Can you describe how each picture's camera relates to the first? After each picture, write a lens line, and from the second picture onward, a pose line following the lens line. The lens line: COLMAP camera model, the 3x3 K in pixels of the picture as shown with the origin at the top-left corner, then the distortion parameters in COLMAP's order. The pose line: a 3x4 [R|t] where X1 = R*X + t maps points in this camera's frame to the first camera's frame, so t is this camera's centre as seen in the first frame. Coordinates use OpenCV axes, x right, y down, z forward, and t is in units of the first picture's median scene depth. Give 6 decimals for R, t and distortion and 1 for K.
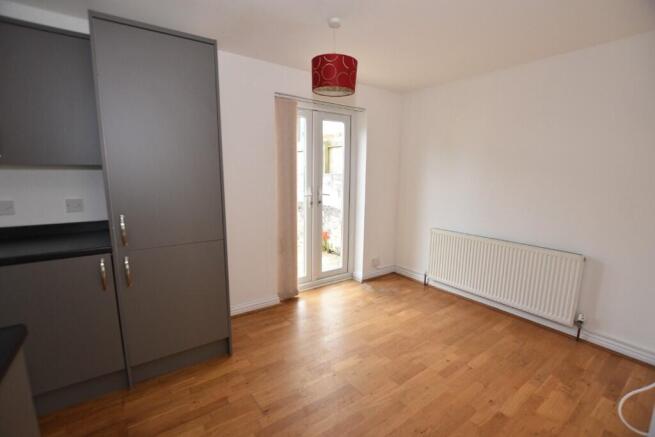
lens RADIAL K [[290.5, 0, 331.1], [0, 290.5, 217.2], [0, 0, 1]] dist [-0.028543, 0.001695]
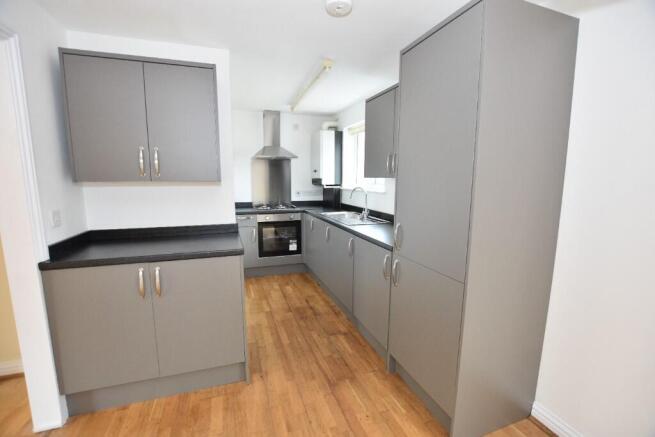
lens RADIAL K [[290.5, 0, 326.2], [0, 290.5, 217.0], [0, 0, 1]] dist [-0.028543, 0.001695]
pose [[-0.286578, 0.113338, -0.951329, 0.315576], [-0.158938, 0.973594, 0.163869, -0.120261], [0.944781, 0.198164, -0.260997, 0.731880]]
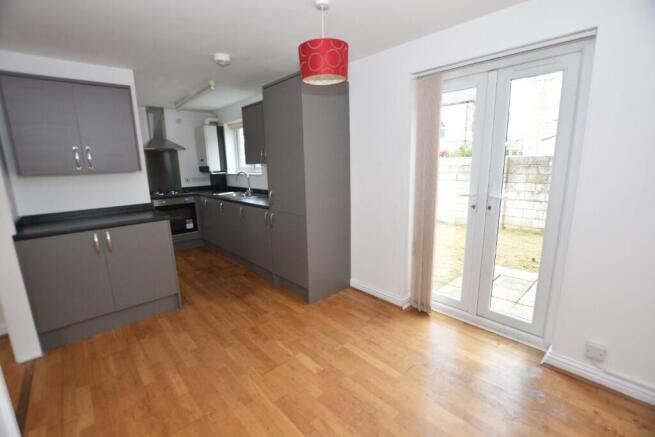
lens RADIAL K [[290.5, 0, 327.7], [0, 290.5, 217.3], [0, 0, 1]] dist [-0.028543, 0.001695]
pose [[0.118770, 0.169615, -0.978327, 0.856965], [-0.127844, 0.979713, 0.154334, -0.126052], [0.984657, 0.106744, 0.138044, 0.800131]]
